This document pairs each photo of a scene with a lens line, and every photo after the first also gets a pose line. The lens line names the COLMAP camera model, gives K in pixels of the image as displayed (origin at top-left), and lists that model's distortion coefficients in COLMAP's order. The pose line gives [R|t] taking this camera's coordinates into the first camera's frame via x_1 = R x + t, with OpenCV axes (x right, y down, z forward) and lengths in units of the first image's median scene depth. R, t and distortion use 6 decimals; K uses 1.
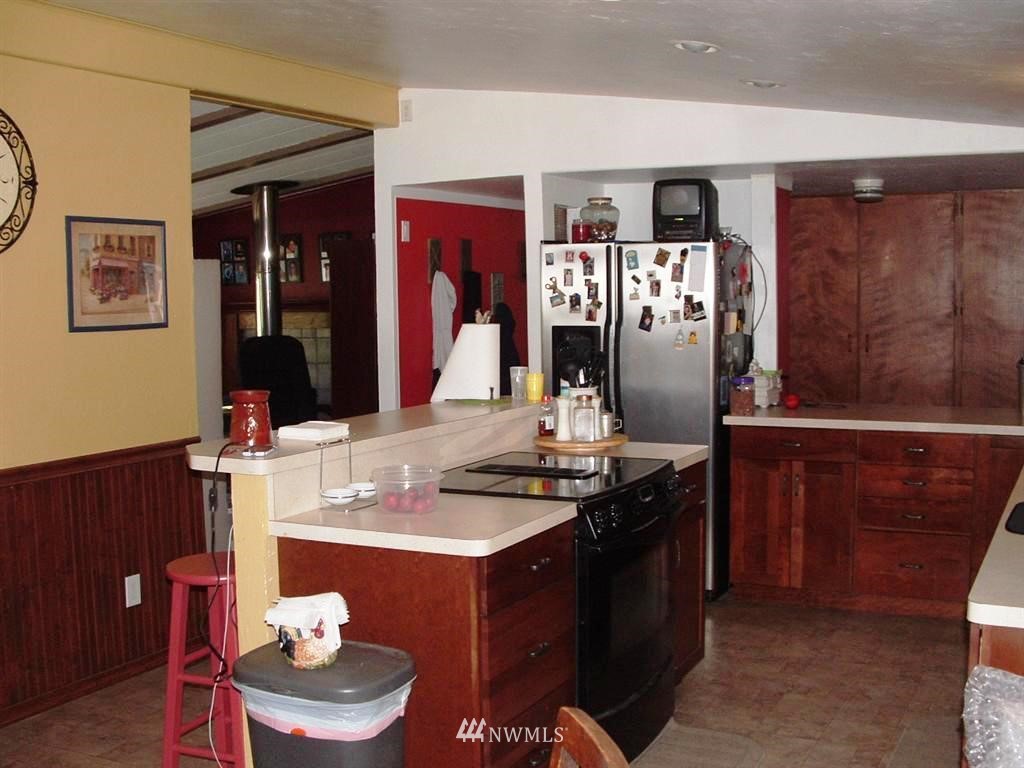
lens RADIAL K [[1218.7, 0, 512.8], [0, 1218.7, 389.1], [0, 0, 1]] dist [-0.253782, 0.300421]
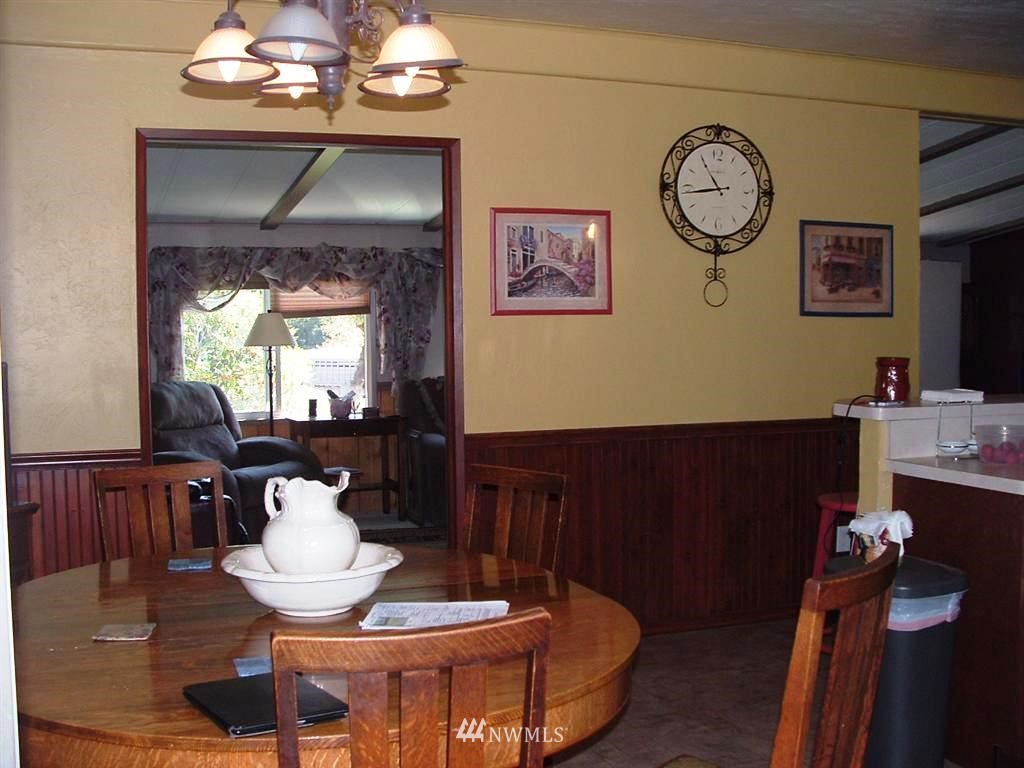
lens RADIAL K [[1218.7, 0, 512.8], [0, 1218.7, 389.1], [0, 0, 1]] dist [-0.253782, 0.300421]
pose [[0.744487, 0.049977, -0.665764, 0.231013], [-0.065241, 0.997868, 0.001952, 0.044177], [0.664442, 0.041981, 0.746160, -0.114257]]
